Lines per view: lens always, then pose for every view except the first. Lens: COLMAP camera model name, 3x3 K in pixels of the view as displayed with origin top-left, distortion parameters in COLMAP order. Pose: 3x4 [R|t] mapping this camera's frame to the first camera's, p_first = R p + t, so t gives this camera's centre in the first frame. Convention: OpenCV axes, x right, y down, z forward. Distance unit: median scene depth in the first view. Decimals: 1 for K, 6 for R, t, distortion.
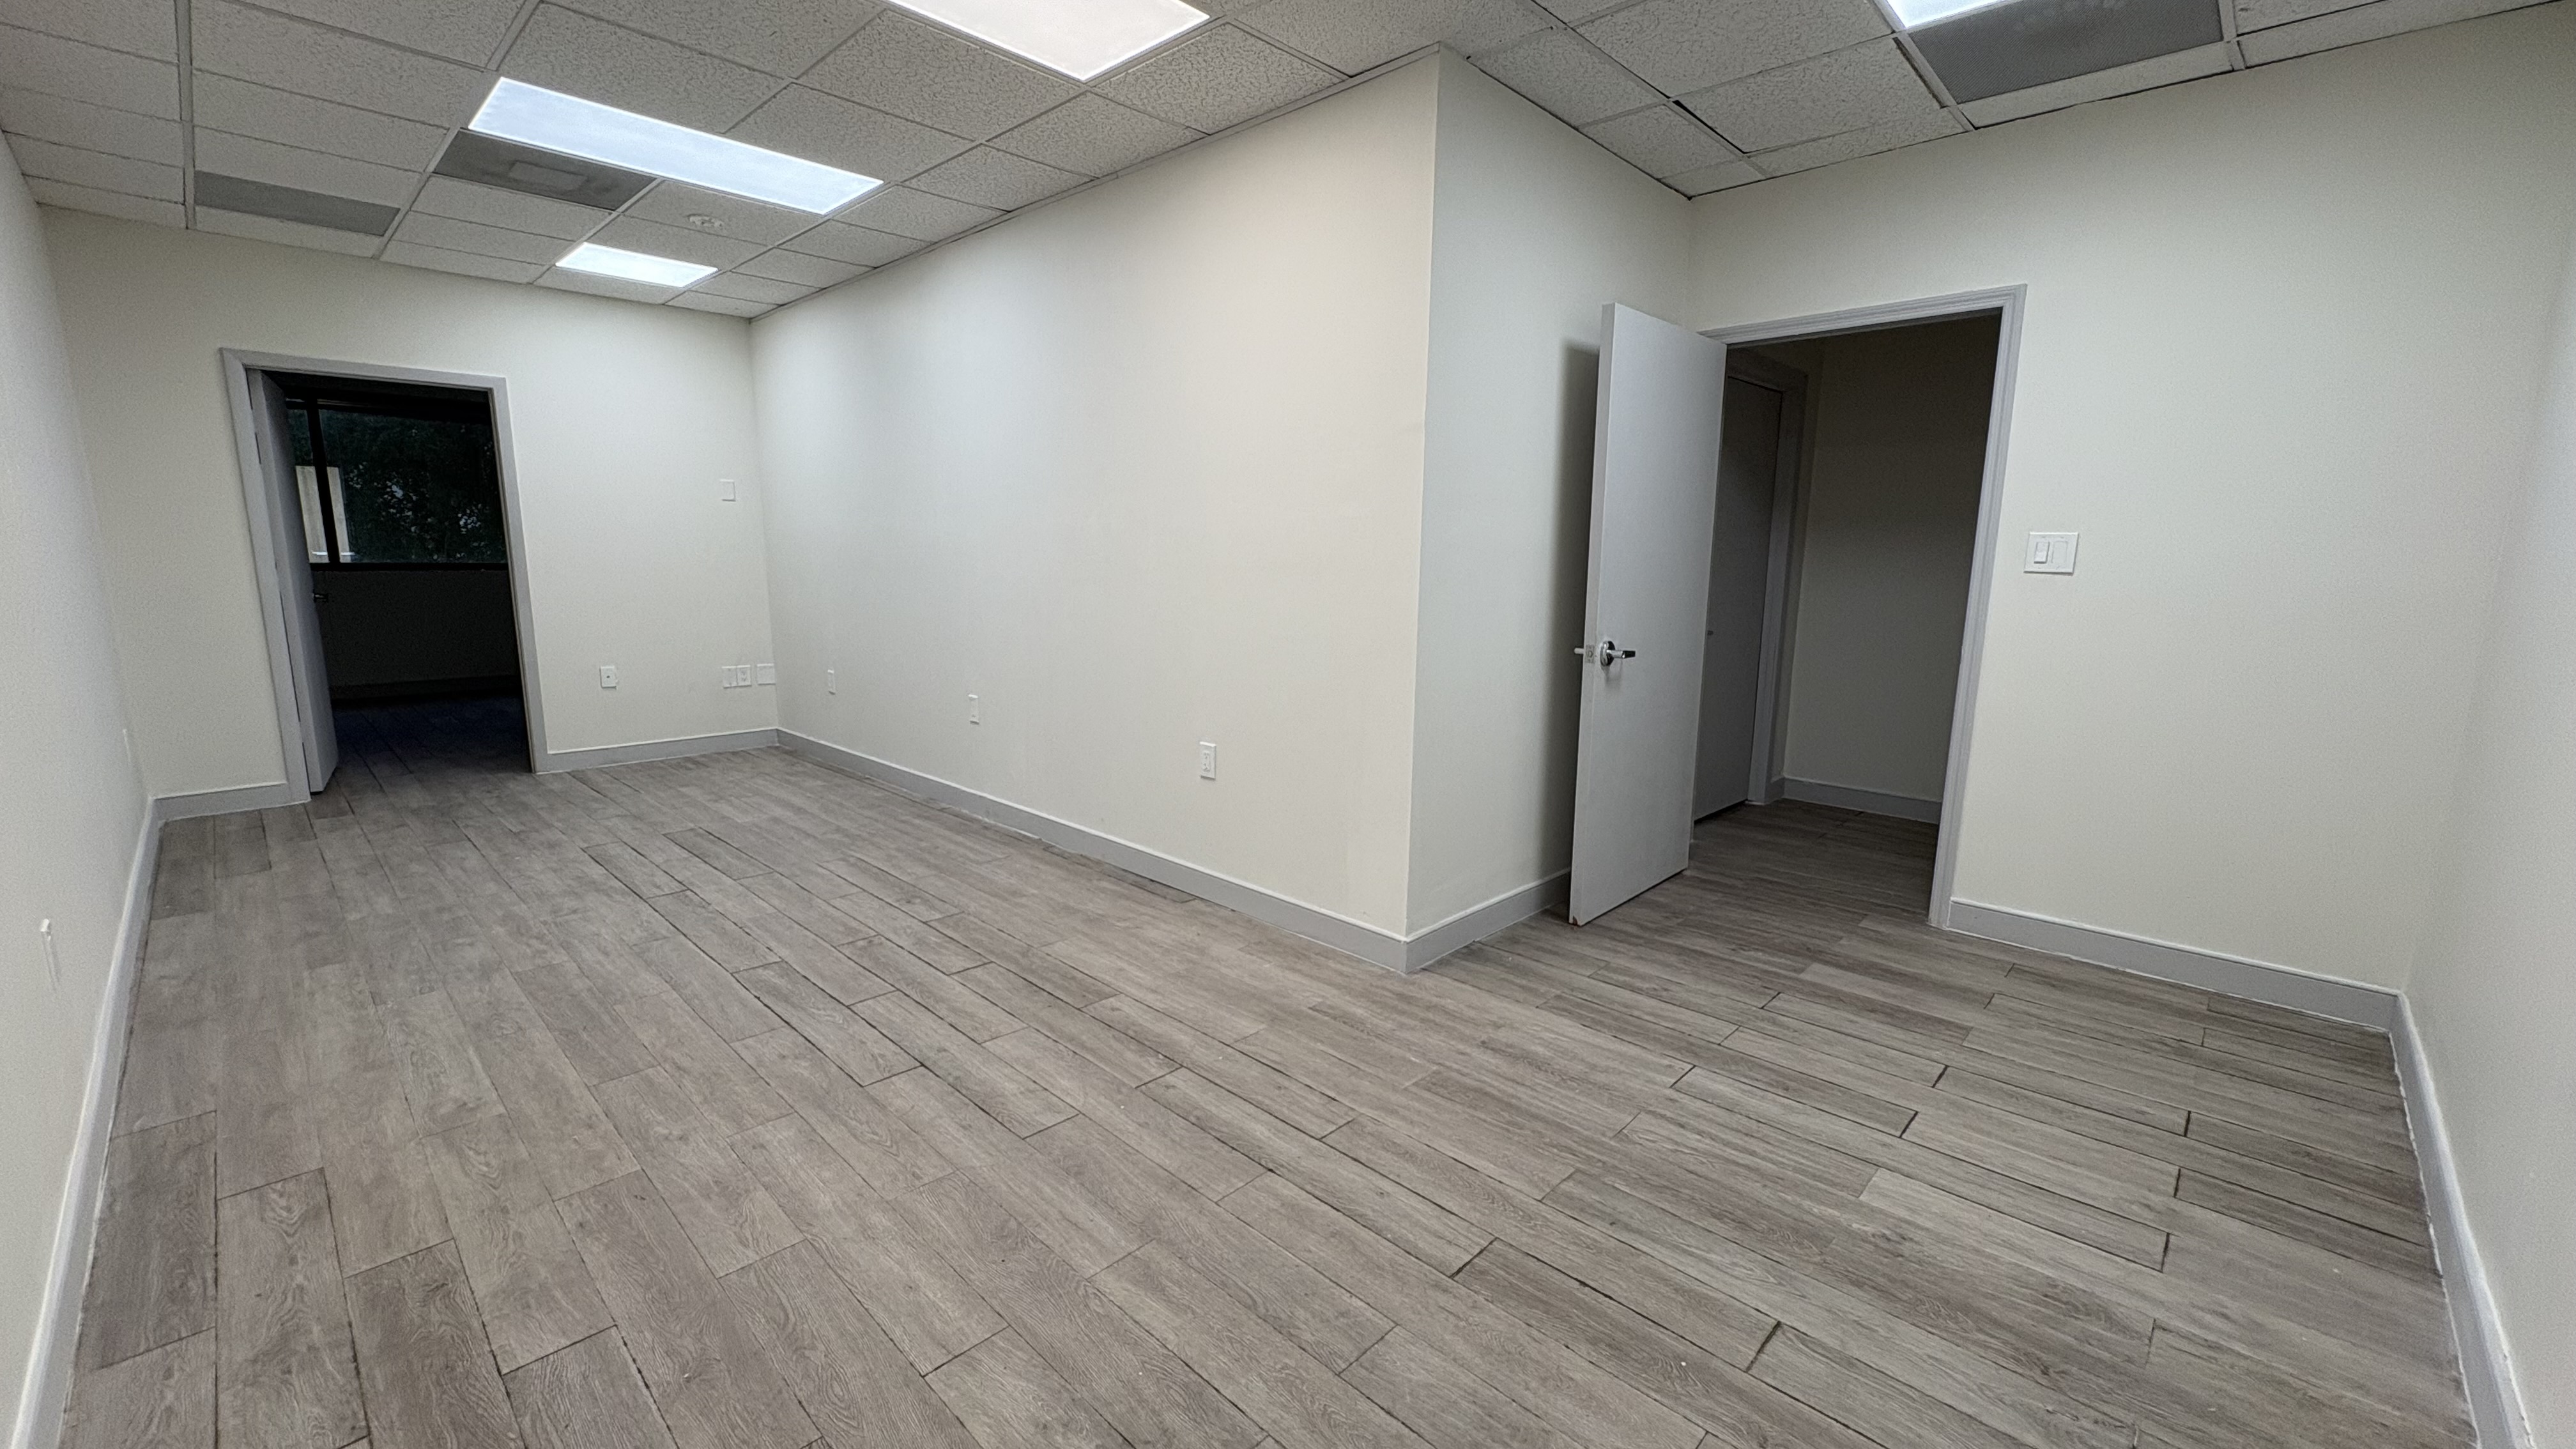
lens RADIAL K [[1021.9, 0, 1288.7], [0, 1021.9, 725.6], [0, 0, 1]] dist [0.000357, -0.000465]
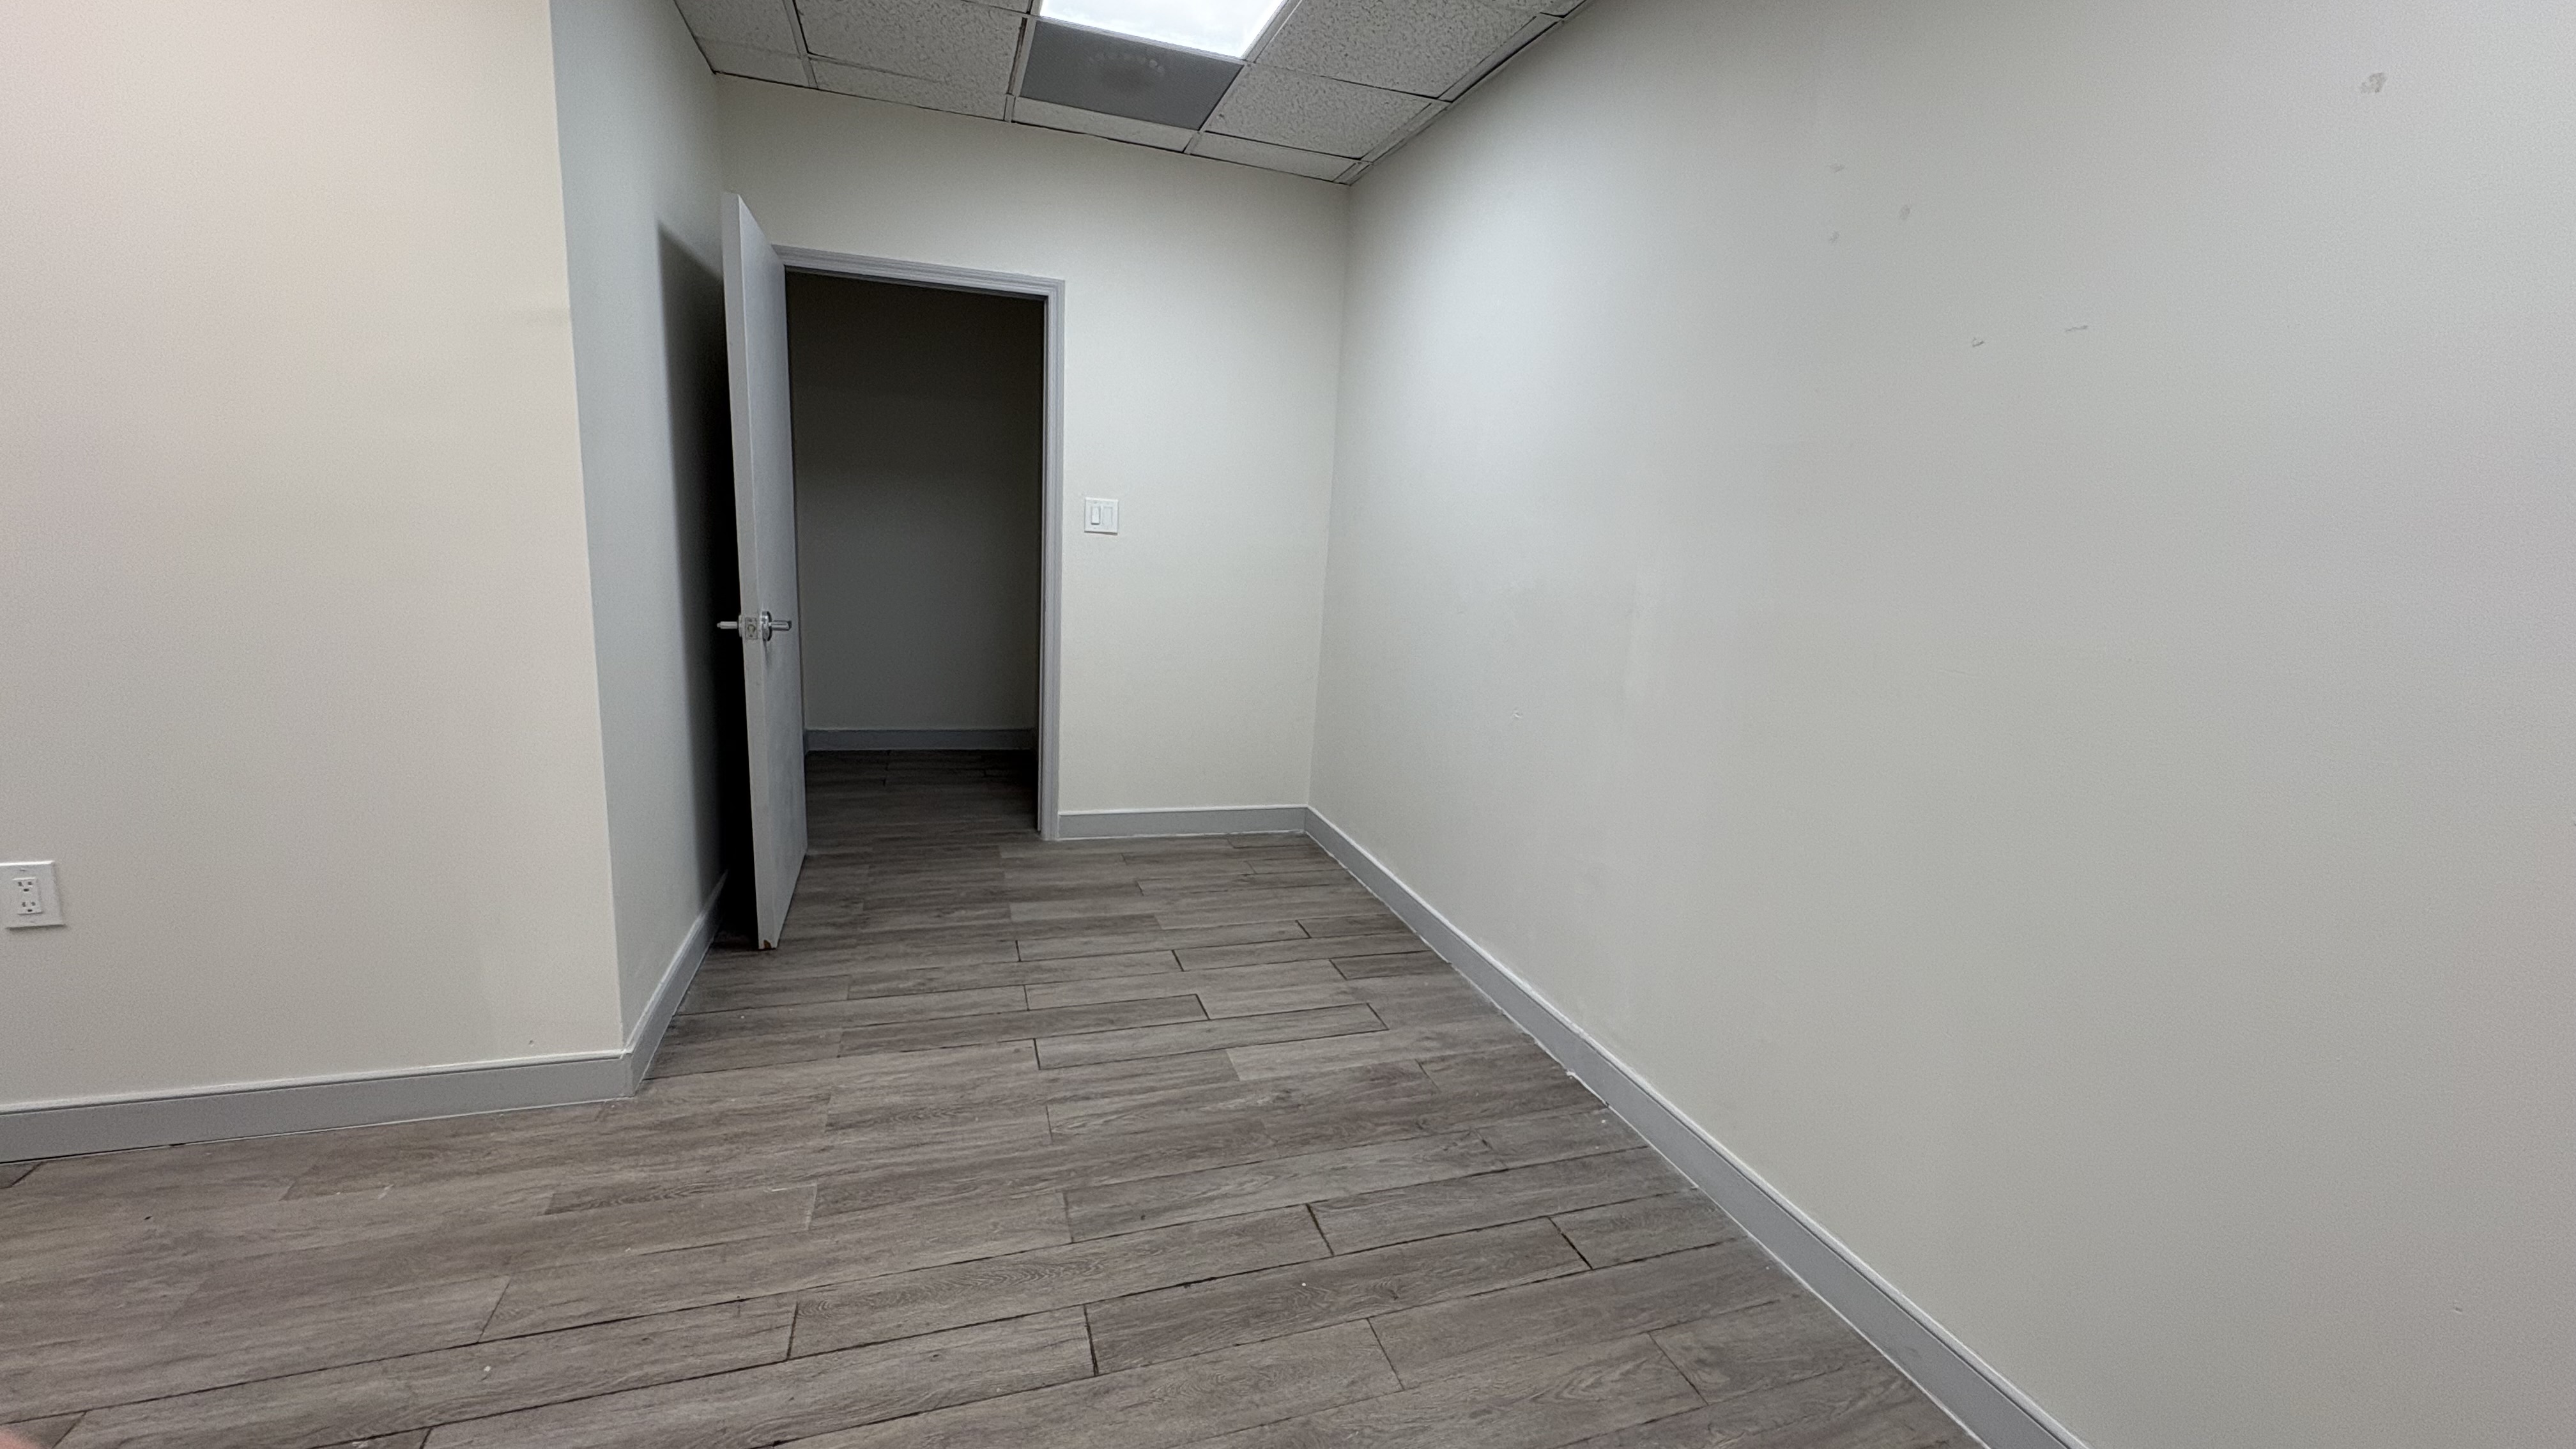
lens RADIAL K [[1021.9, 0, 1287.8], [0, 1021.9, 726.3], [0, 0, 1]] dist [0.000357, -0.000465]
pose [[0.461028, -0.162073, 0.872459, -0.293095], [0.095421, 0.986533, 0.132841, -0.074339], [-0.882240, 0.022007, 0.470285, 0.283879]]
